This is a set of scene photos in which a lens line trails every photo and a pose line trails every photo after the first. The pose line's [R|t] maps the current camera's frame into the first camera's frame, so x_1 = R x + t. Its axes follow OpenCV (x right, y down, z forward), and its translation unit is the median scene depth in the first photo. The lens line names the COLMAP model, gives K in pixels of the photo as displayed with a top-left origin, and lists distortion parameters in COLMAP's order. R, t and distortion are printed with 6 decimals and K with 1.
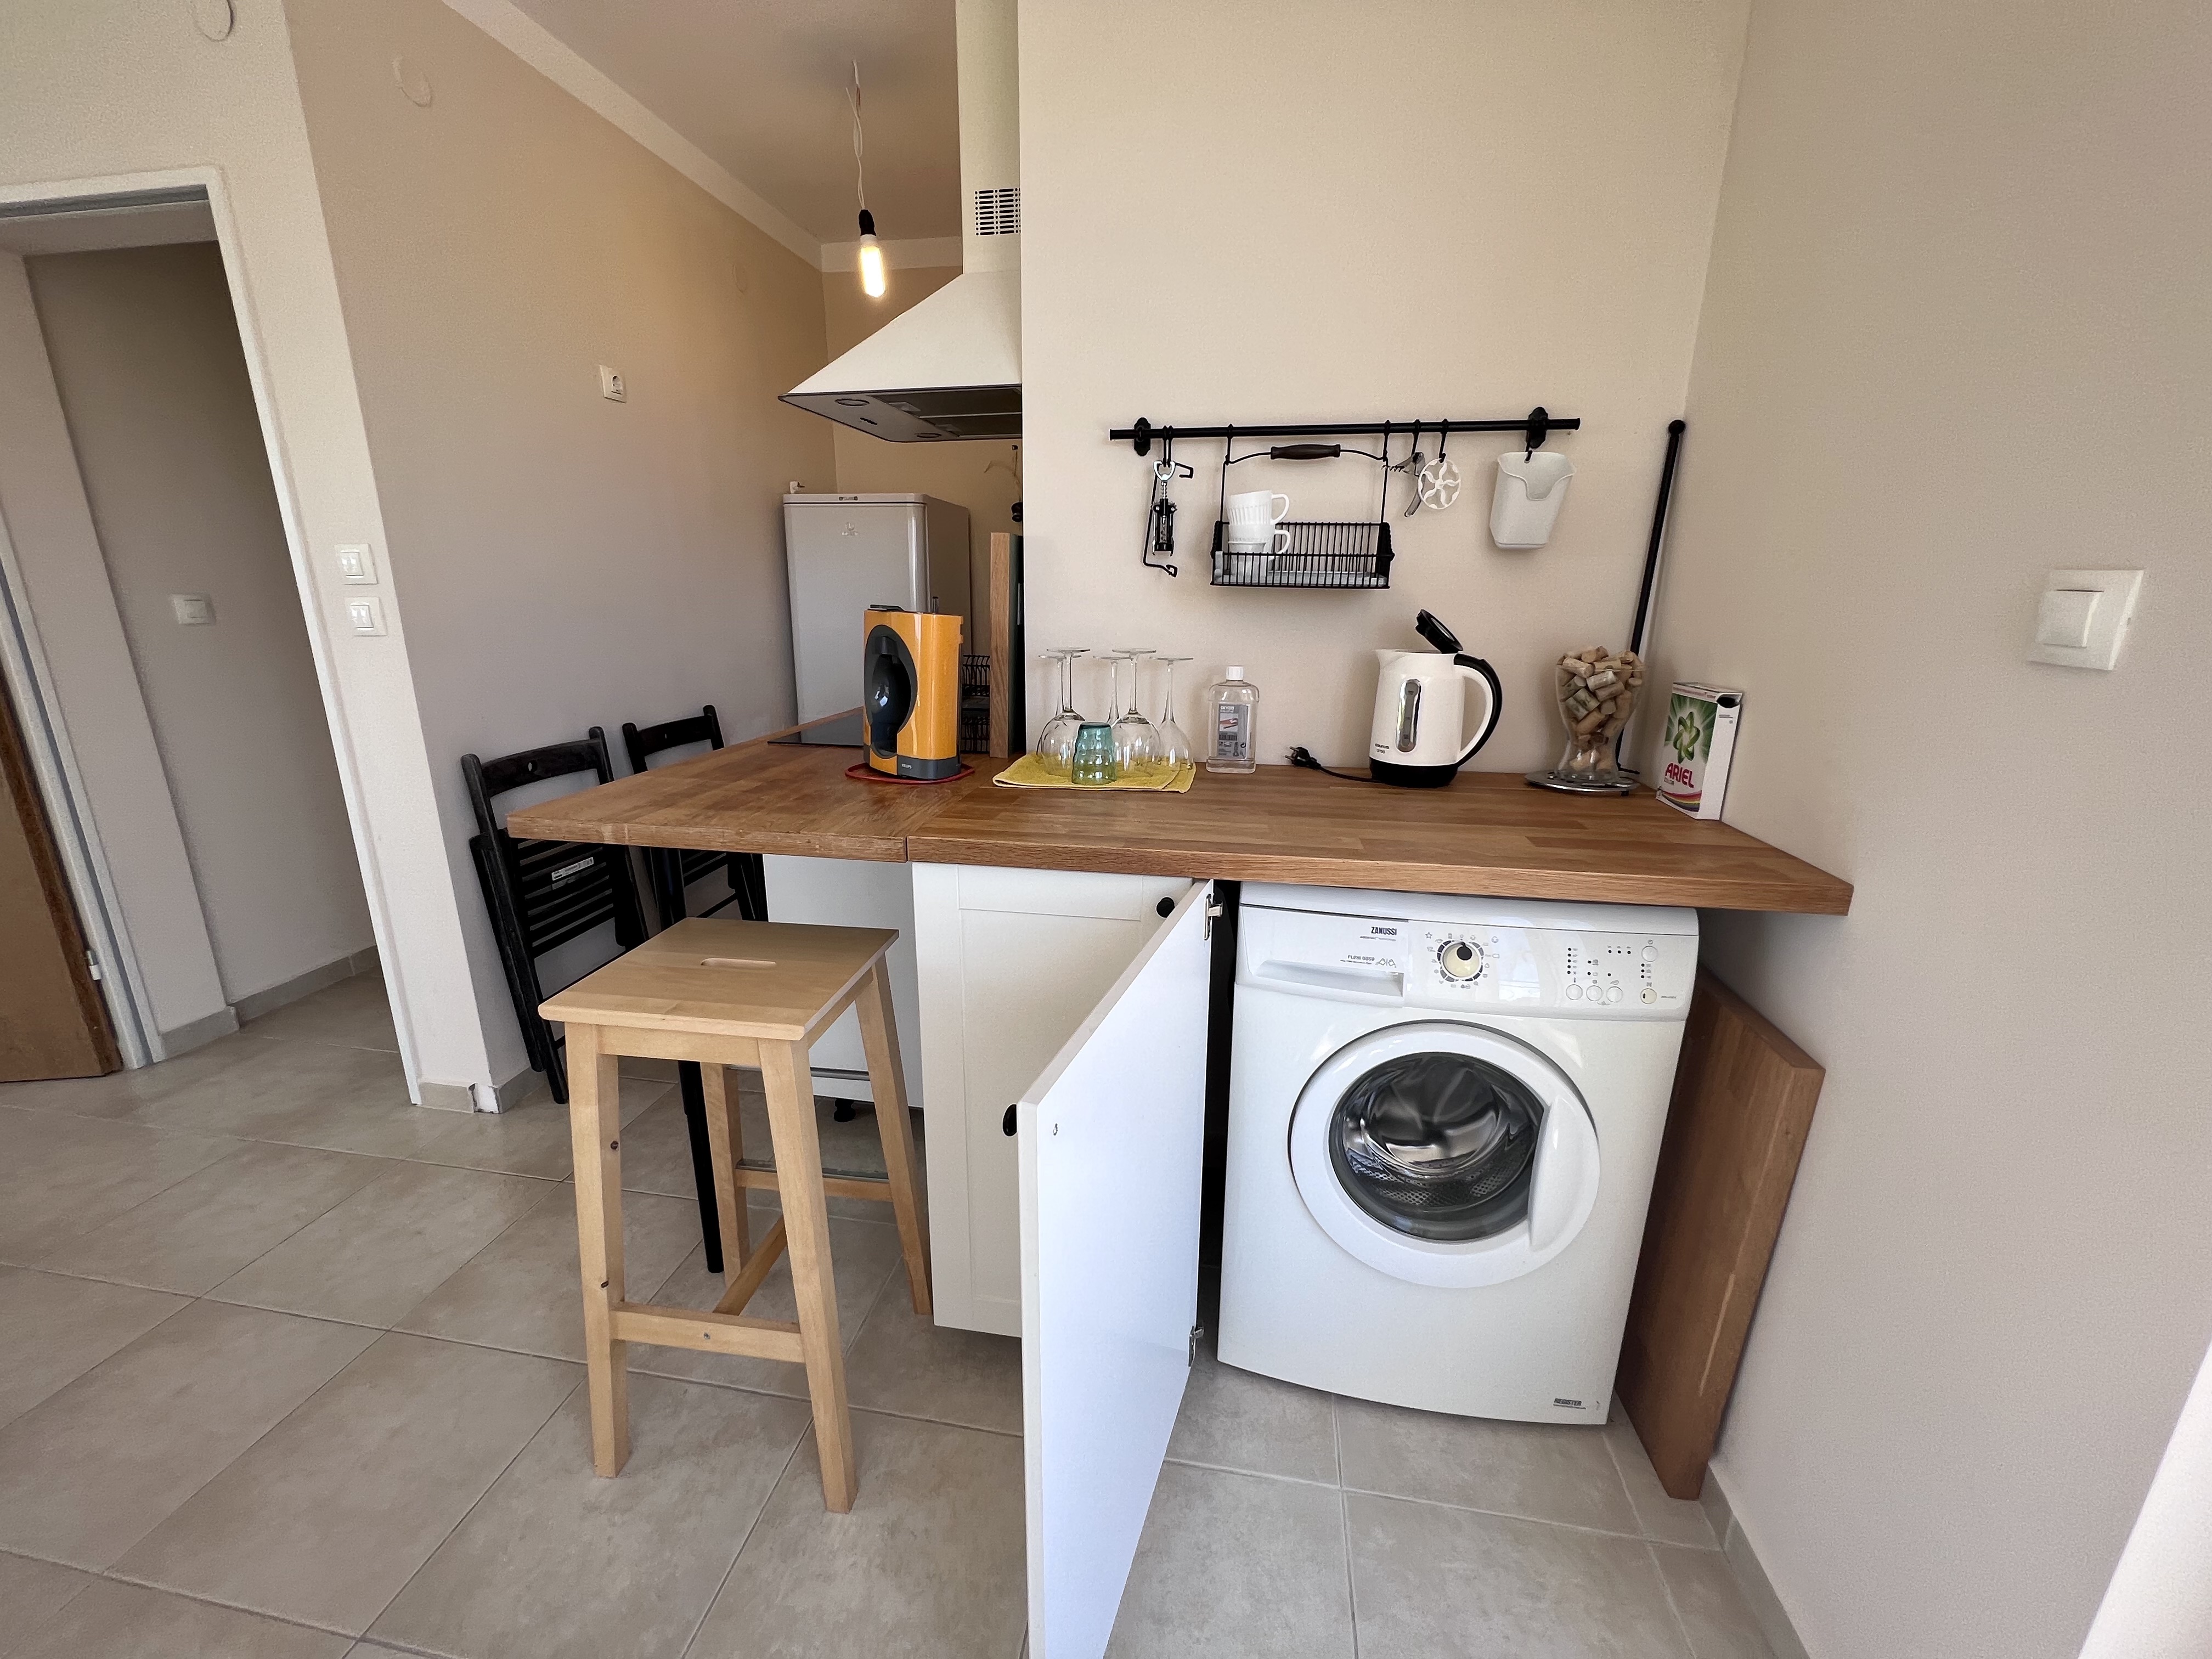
lens RADIAL K [[888.7, 0, 1101.1], [0, 888.7, 828.5], [0, 0, 1]] dist [-0.003493, 0.001312]
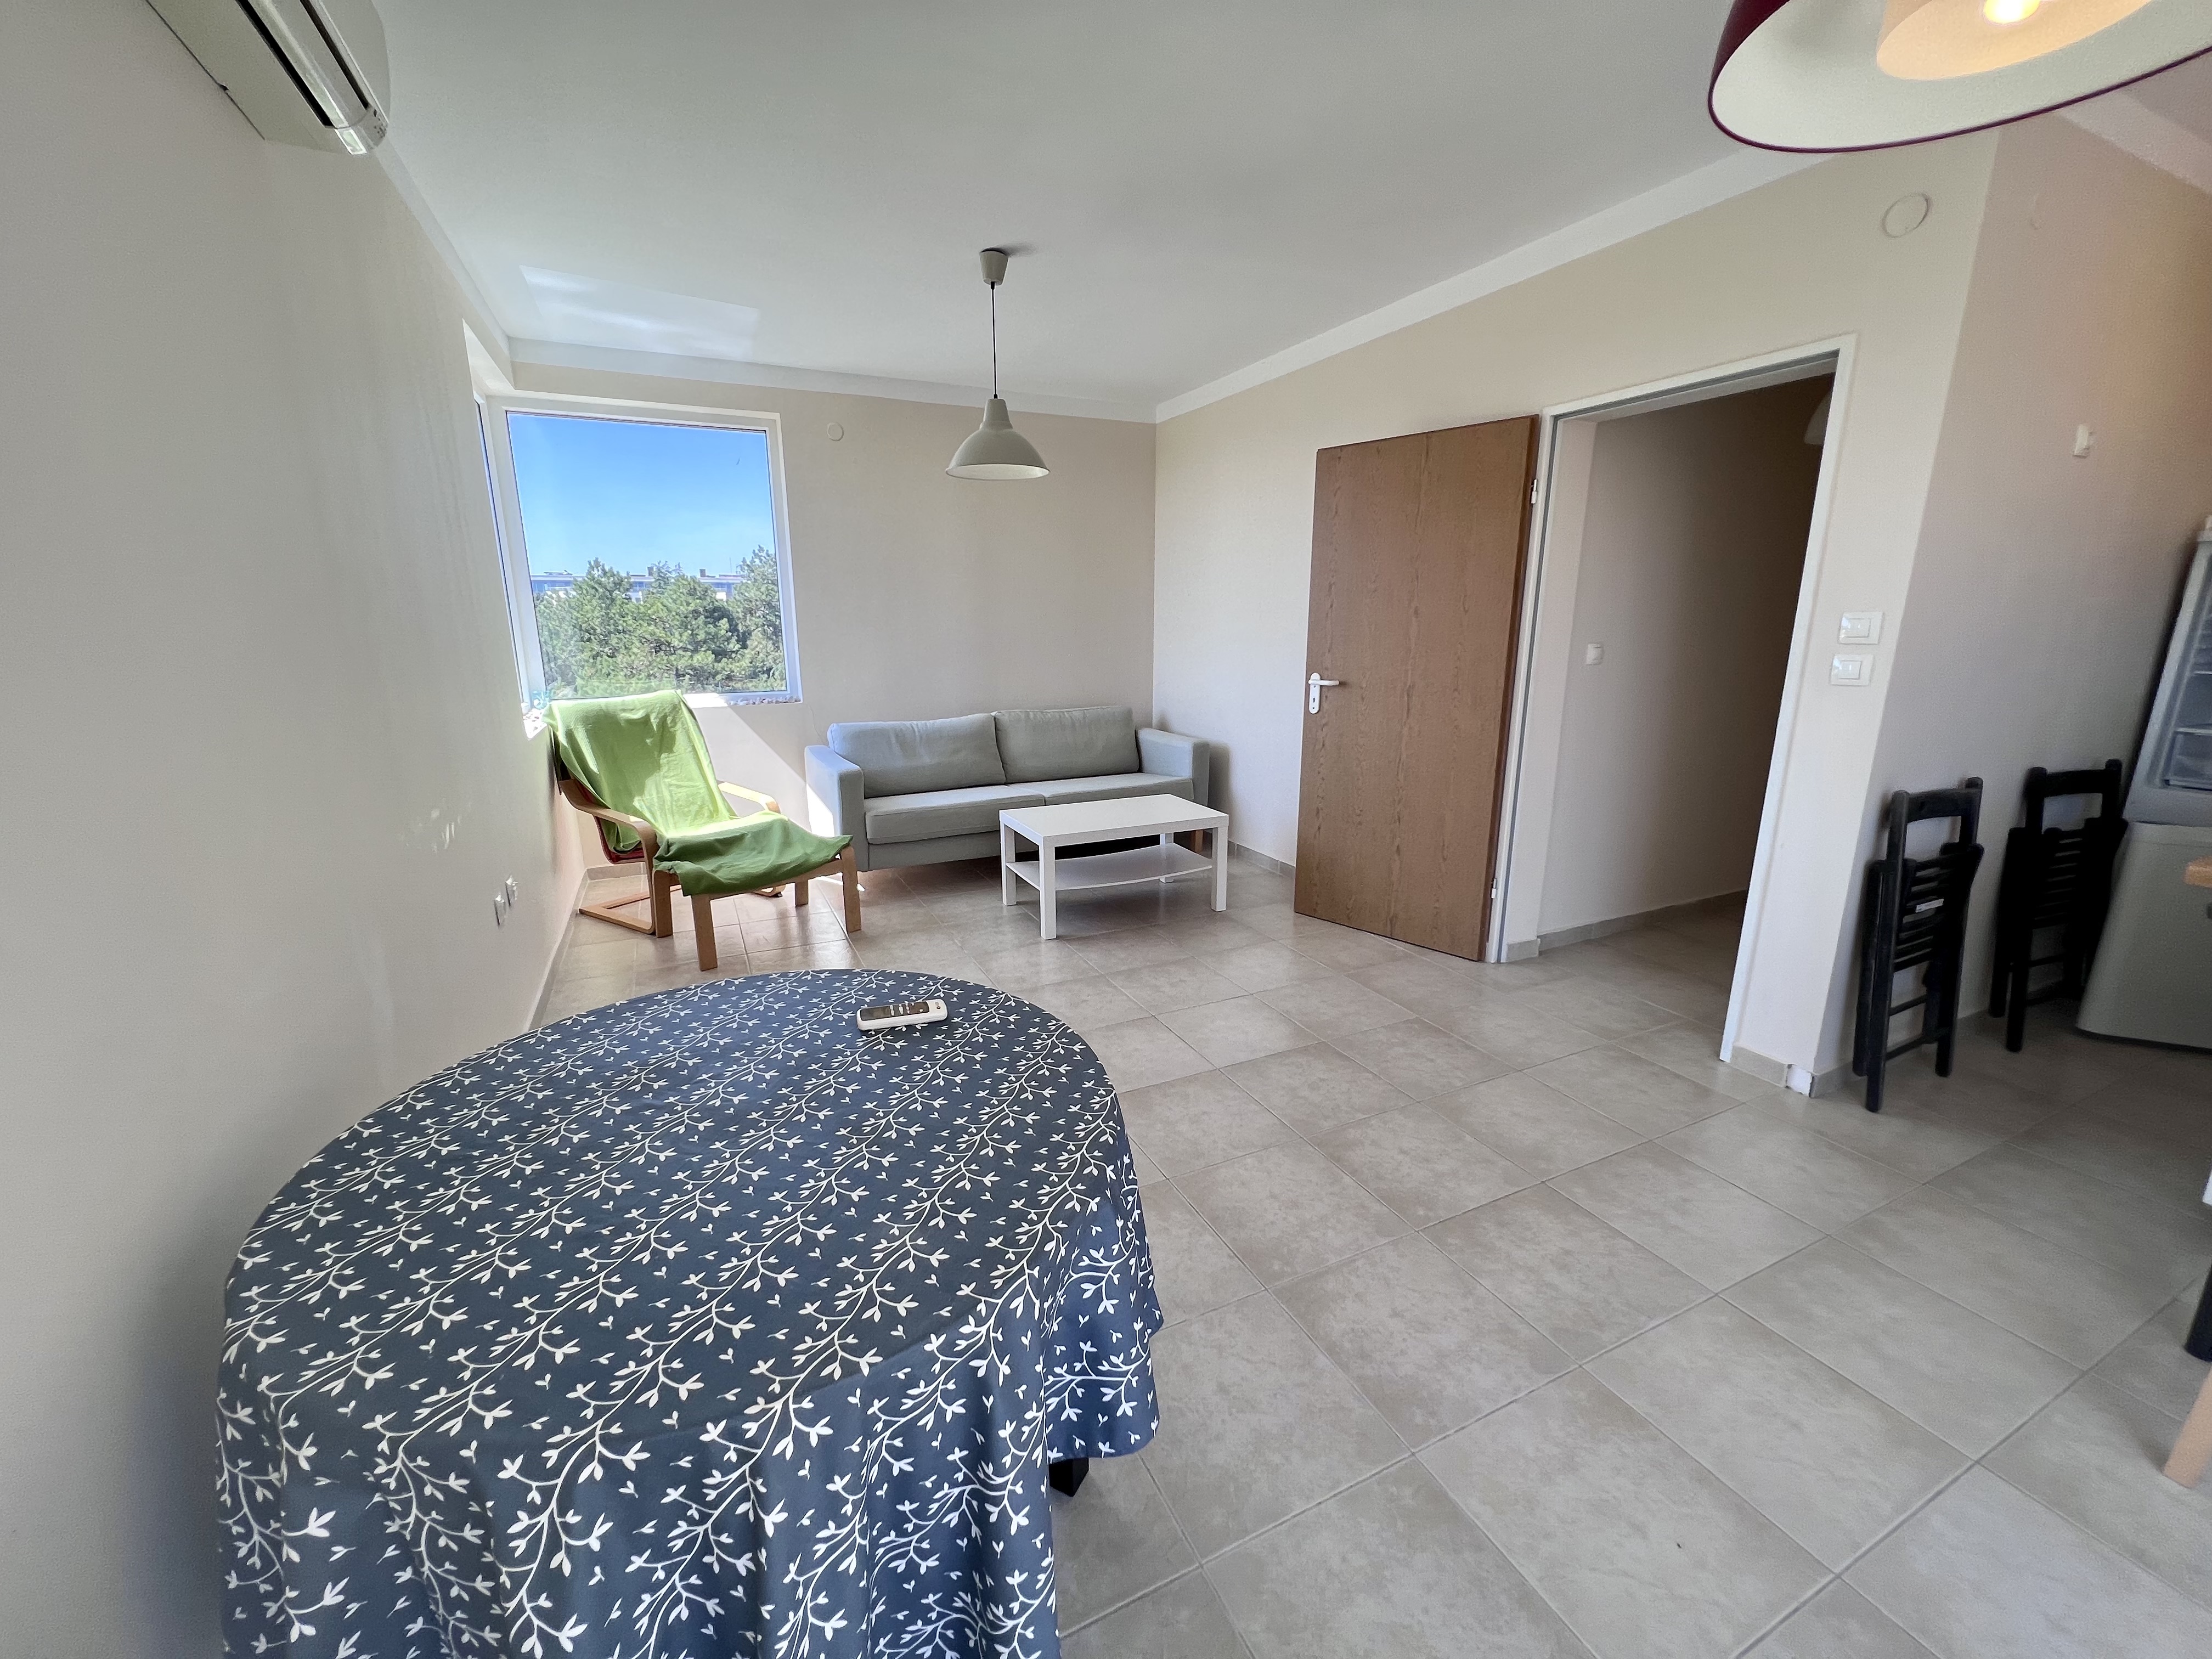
lens RADIAL K [[888.7, 0, 1100.2], [0, 888.7, 829.0], [0, 0, 1]] dist [-0.003493, 0.001312]
pose [[0.579260, 0.181035, -0.794785, -0.500157], [-0.205843, 0.975913, 0.072268, 0.122237], [0.788724, 0.121739, 0.602573, -0.643704]]
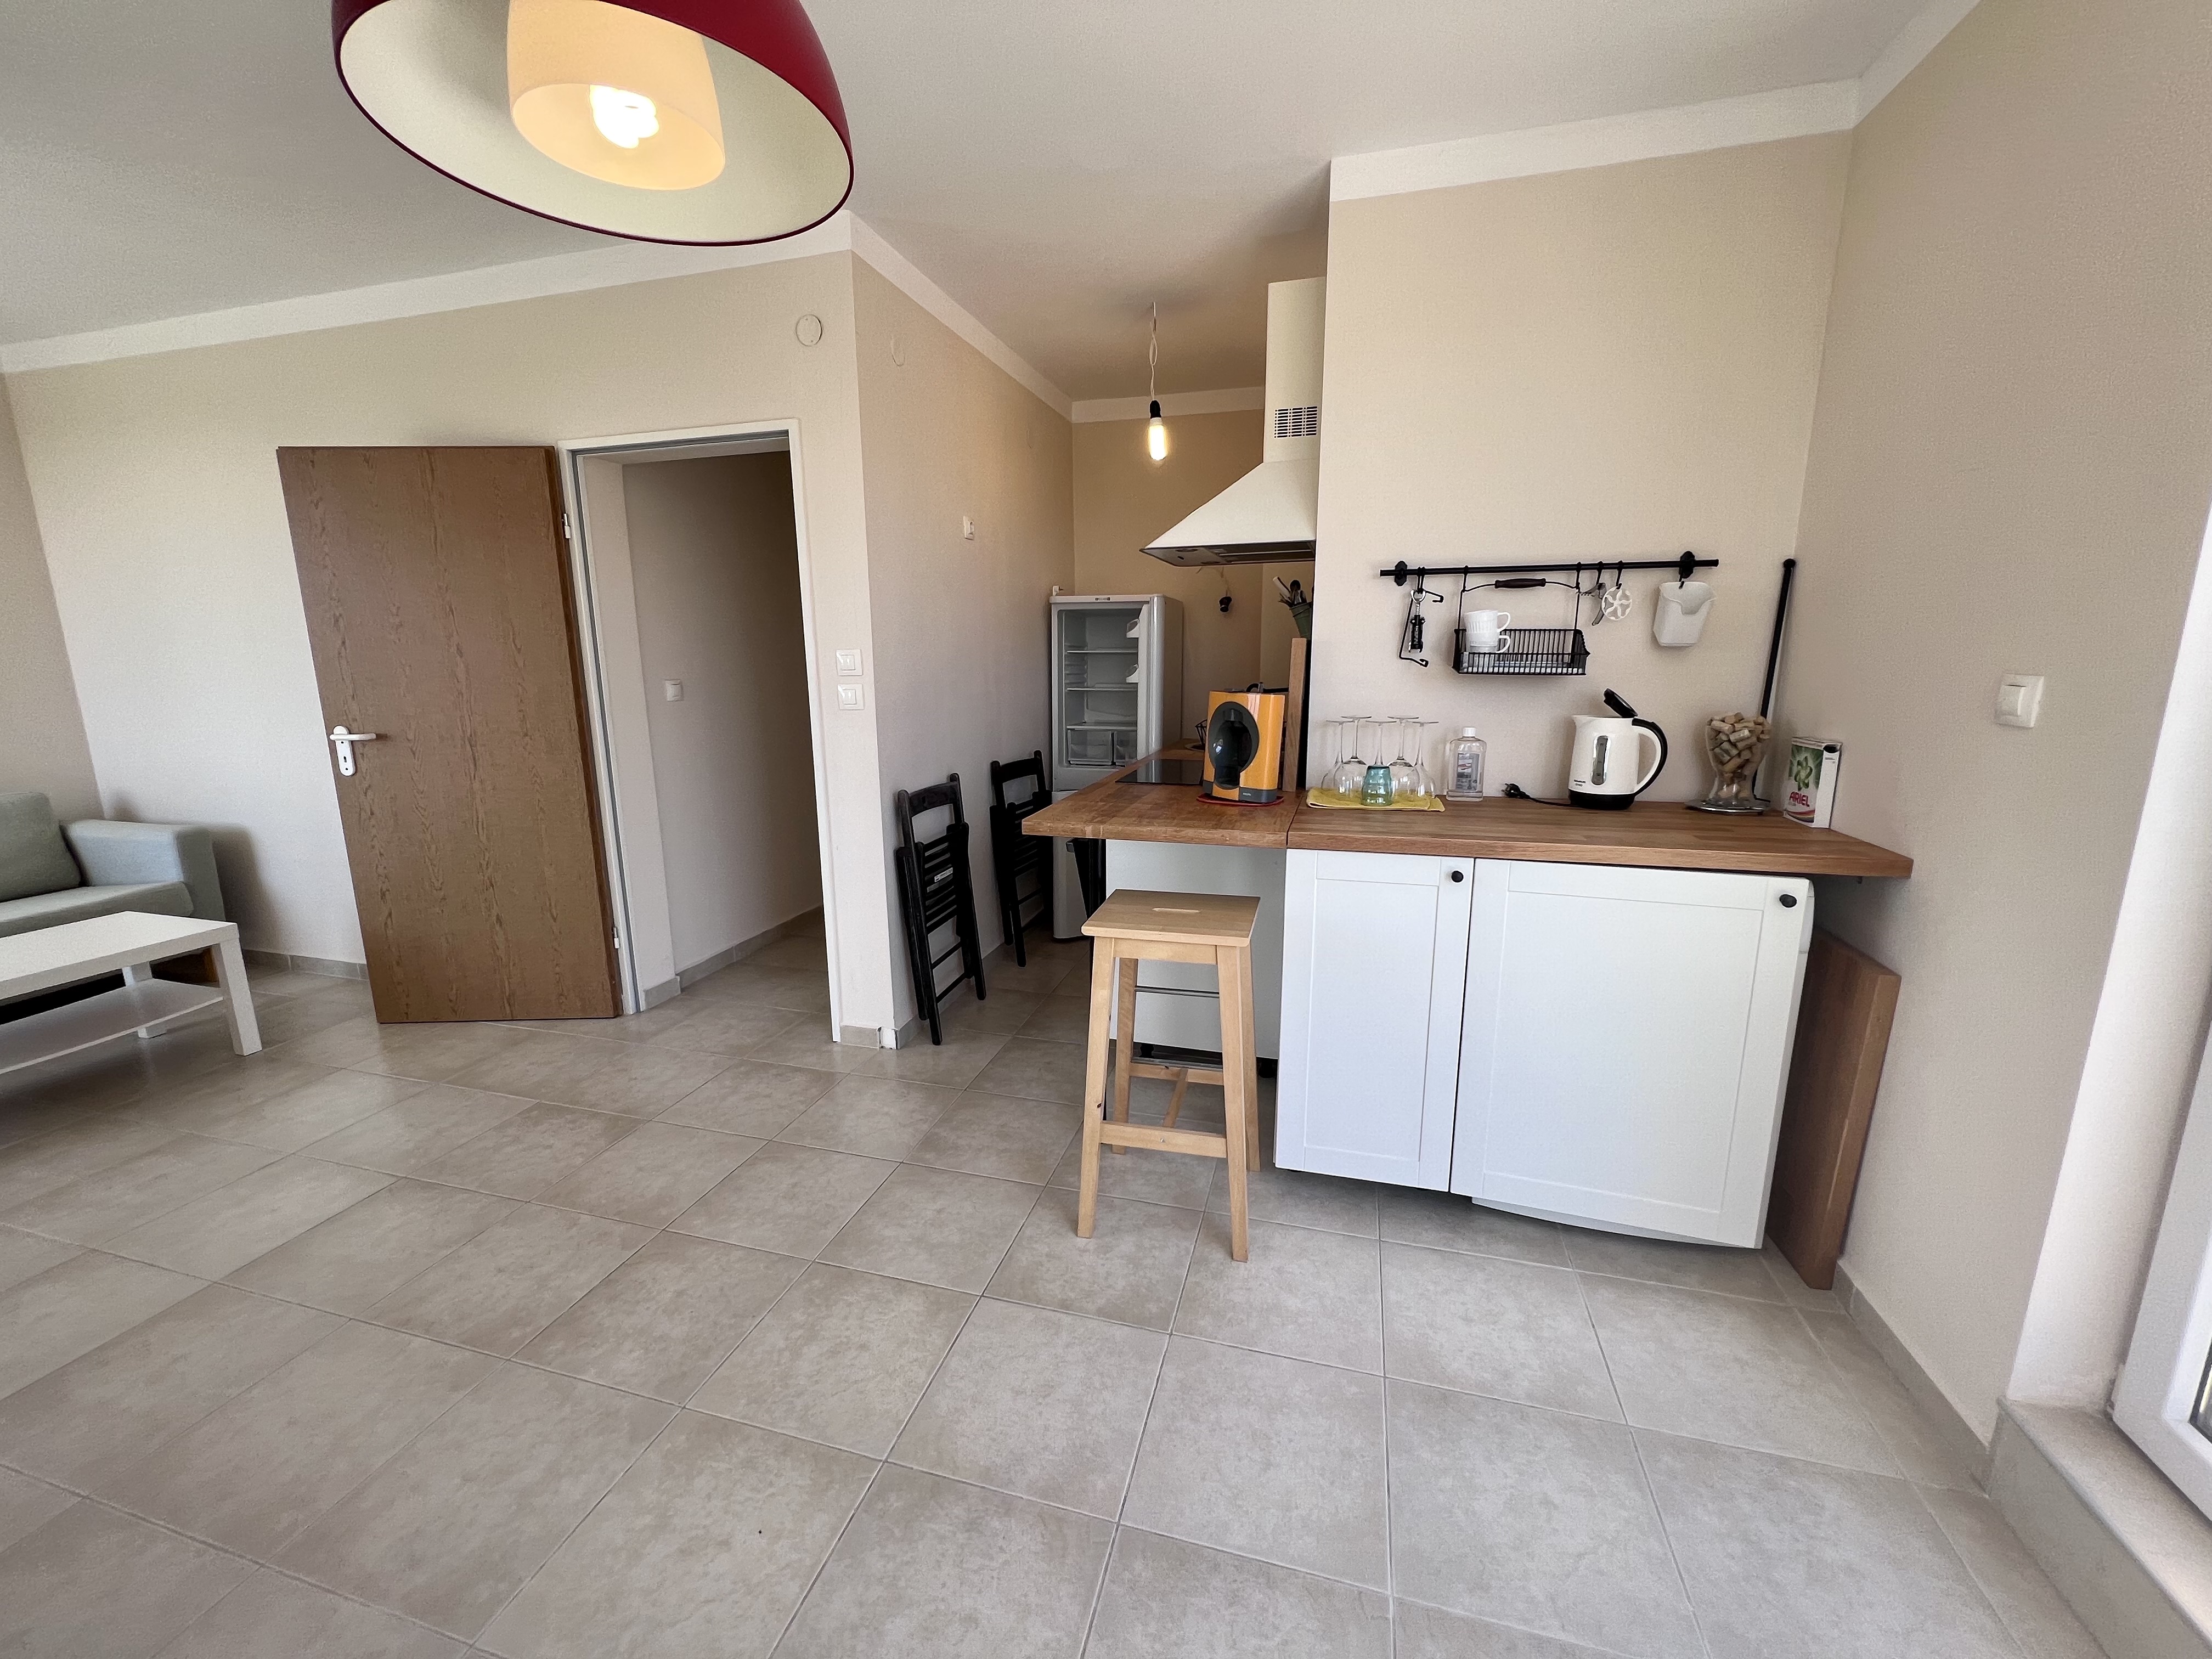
lens RADIAL K [[888.7, 0, 1101.4], [0, 888.7, 829.2], [0, 0, 1]] dist [-0.003493, 0.001312]
pose [[0.994569, 0.007193, -0.103831, -0.305308], [-0.014123, 0.997709, -0.066168, 0.090859], [0.103117, 0.067275, 0.992391, -0.507939]]
